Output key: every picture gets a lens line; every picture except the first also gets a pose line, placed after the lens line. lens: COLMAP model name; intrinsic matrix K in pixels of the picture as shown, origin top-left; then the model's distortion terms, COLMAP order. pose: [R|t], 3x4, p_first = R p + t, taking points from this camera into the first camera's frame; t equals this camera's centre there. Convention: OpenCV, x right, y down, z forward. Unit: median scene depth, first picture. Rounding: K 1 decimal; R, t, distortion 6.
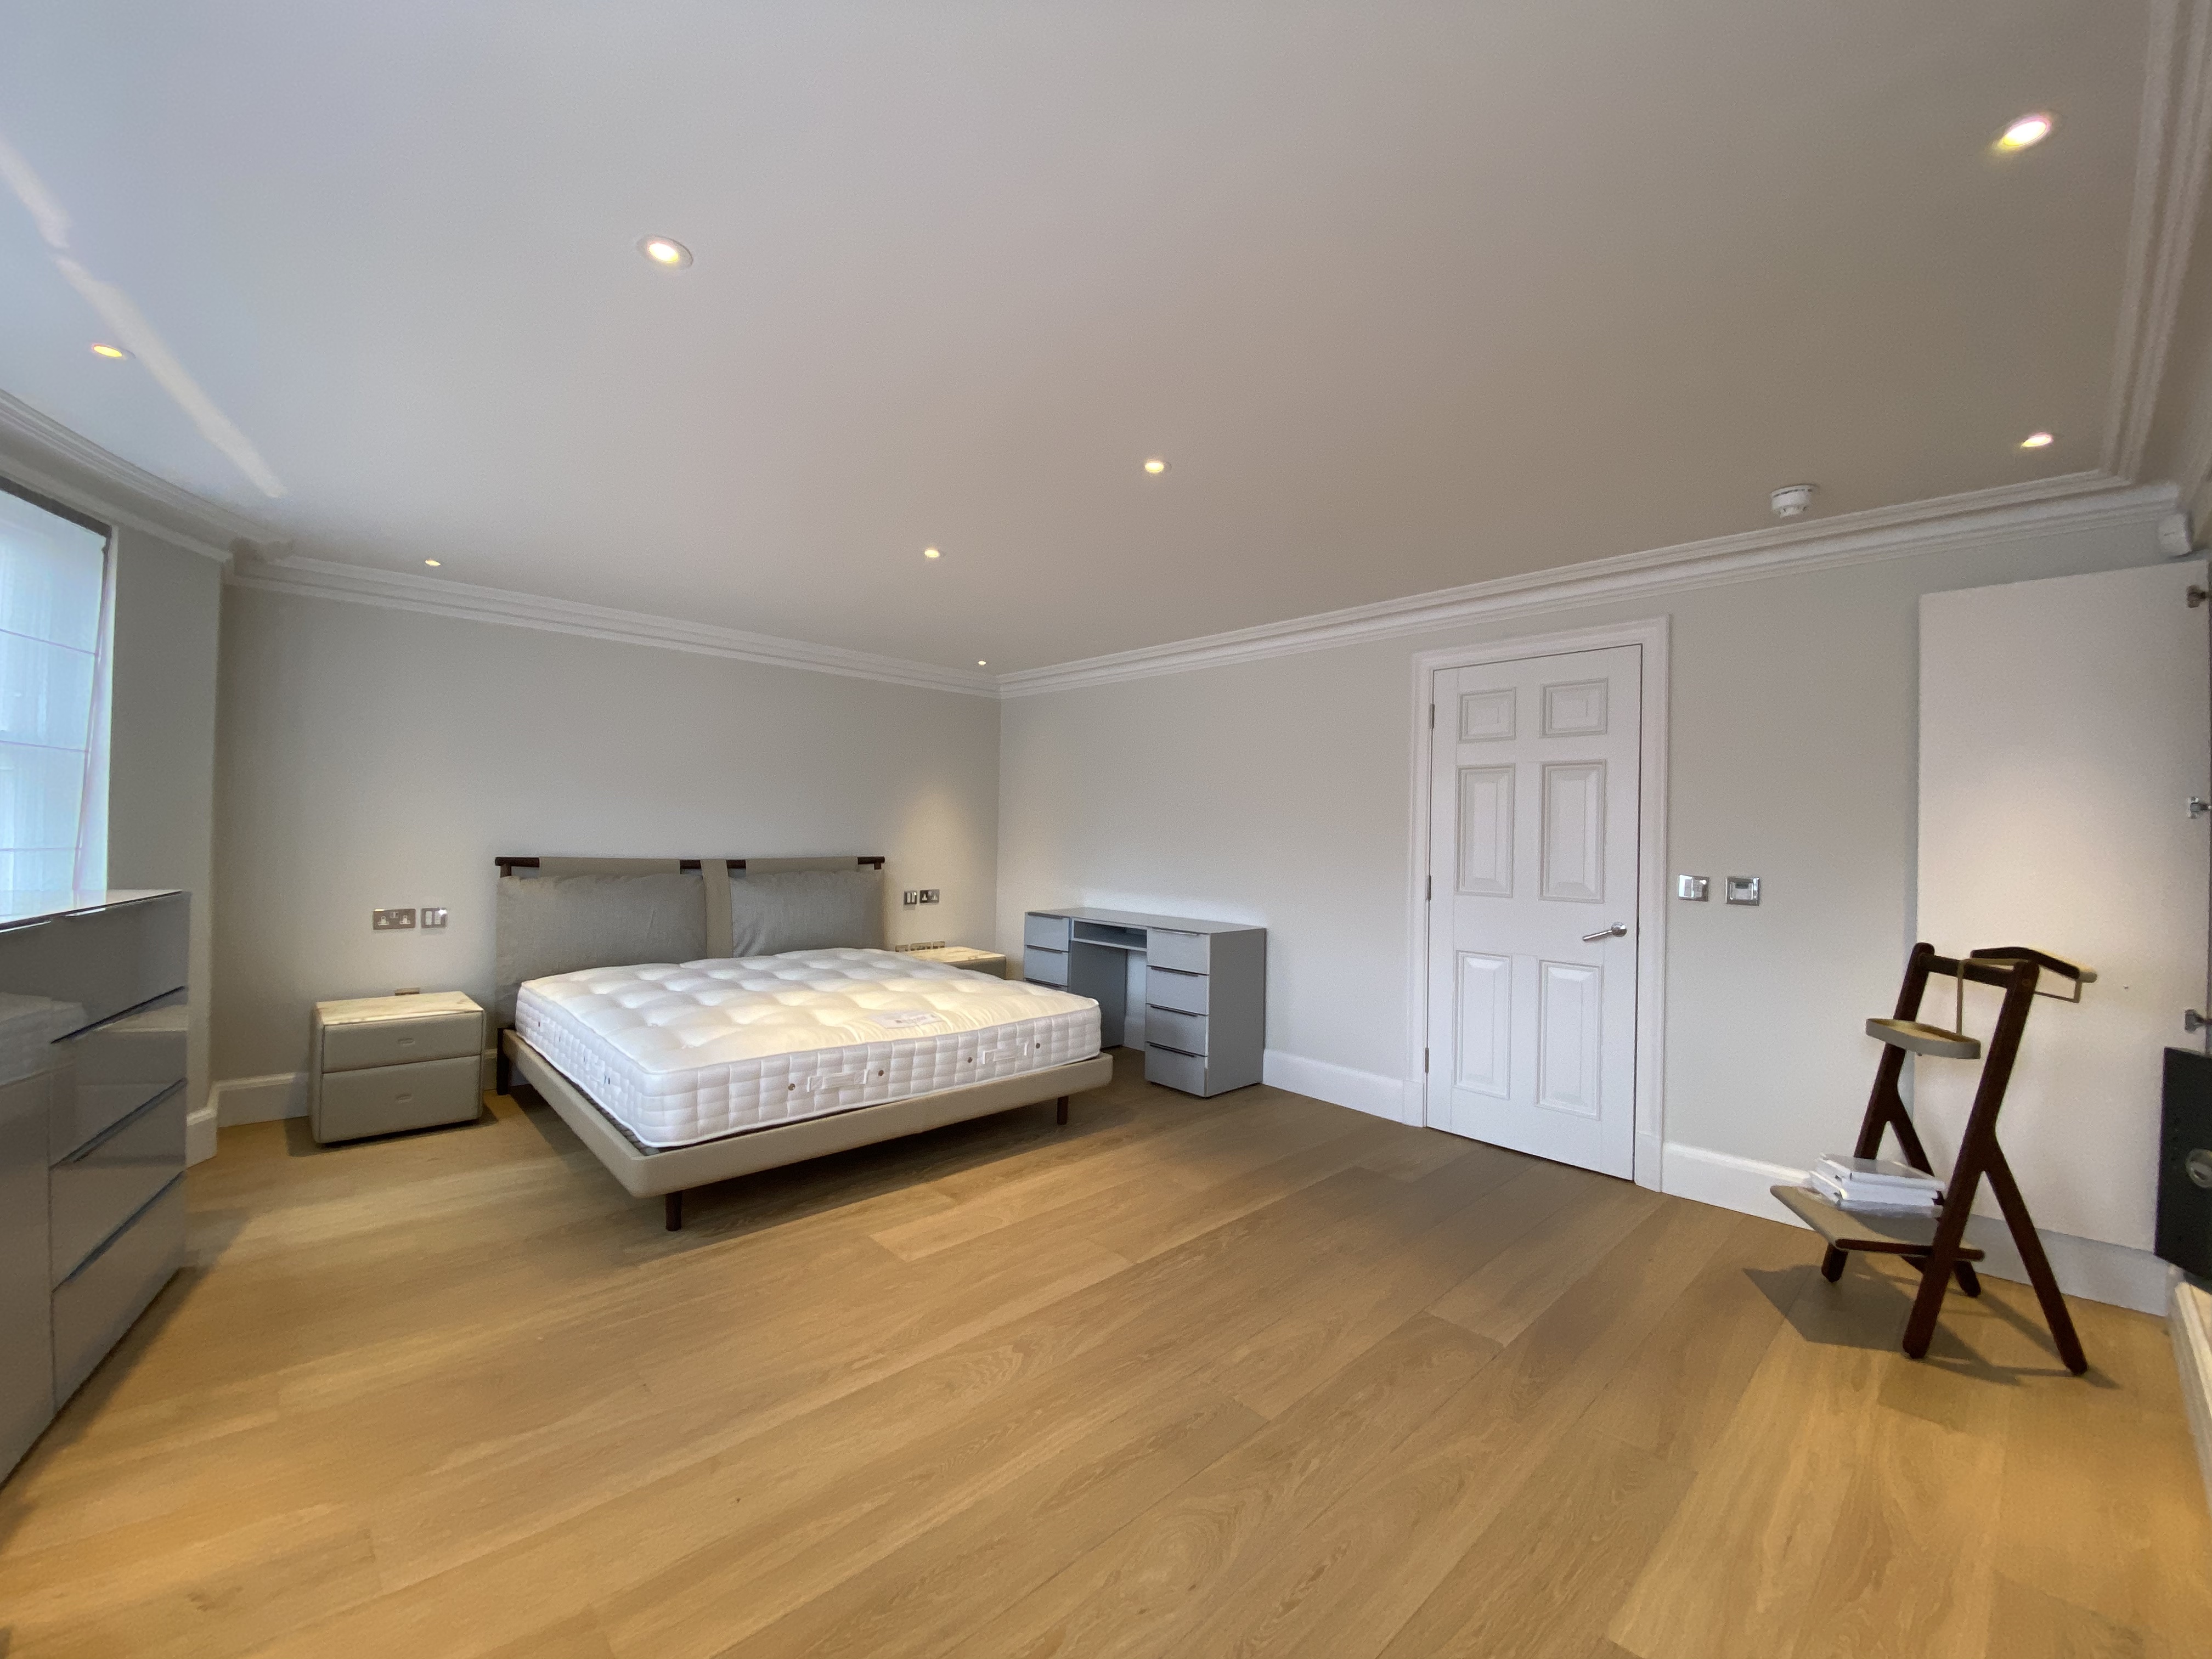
lens RADIAL K [[889.0, 0, 1106.7], [0, 889.0, 832.1], [0, 0, 1]] dist [0.000532, 0.000014]
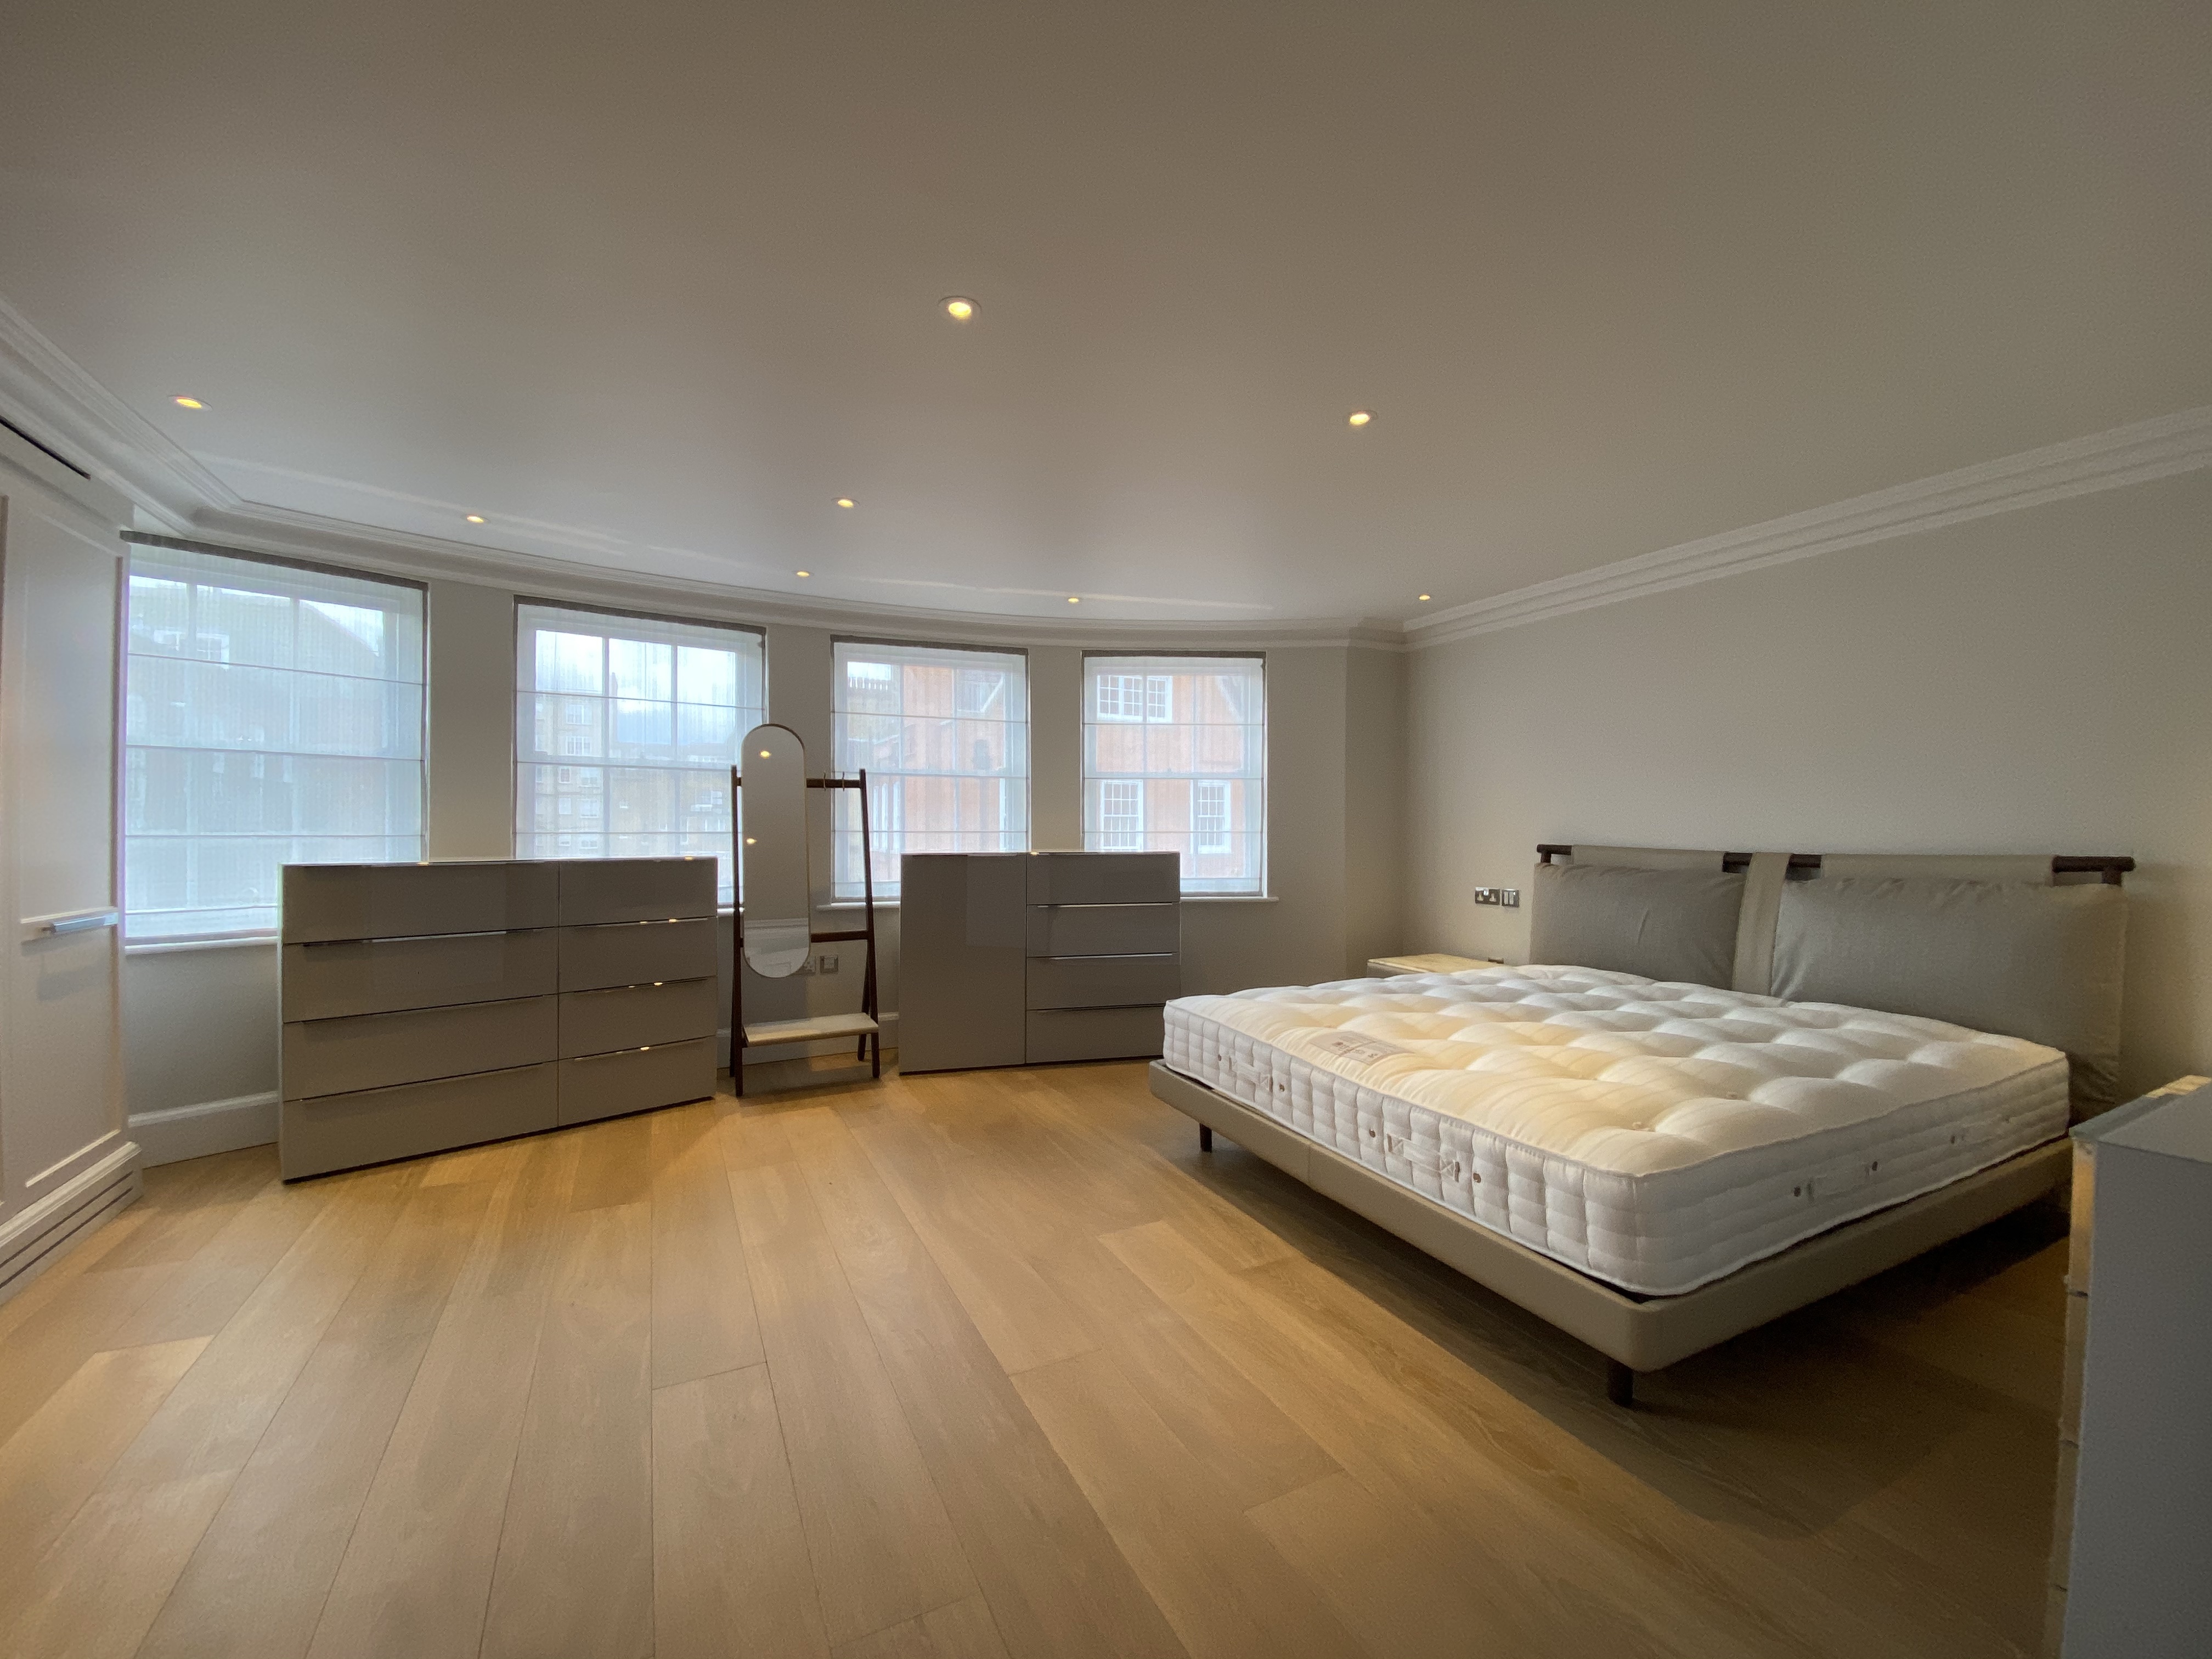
lens RADIAL K [[889.0, 0, 1106.7], [0, 889.0, 832.1], [0, 0, 1]] dist [0.000532, 0.000014]
pose [[-0.288296, -0.018898, -0.957355, 0.549626], [-0.007770, 0.999818, -0.017397, 0.042912], [0.957510, 0.002423, -0.288391, 0.993869]]
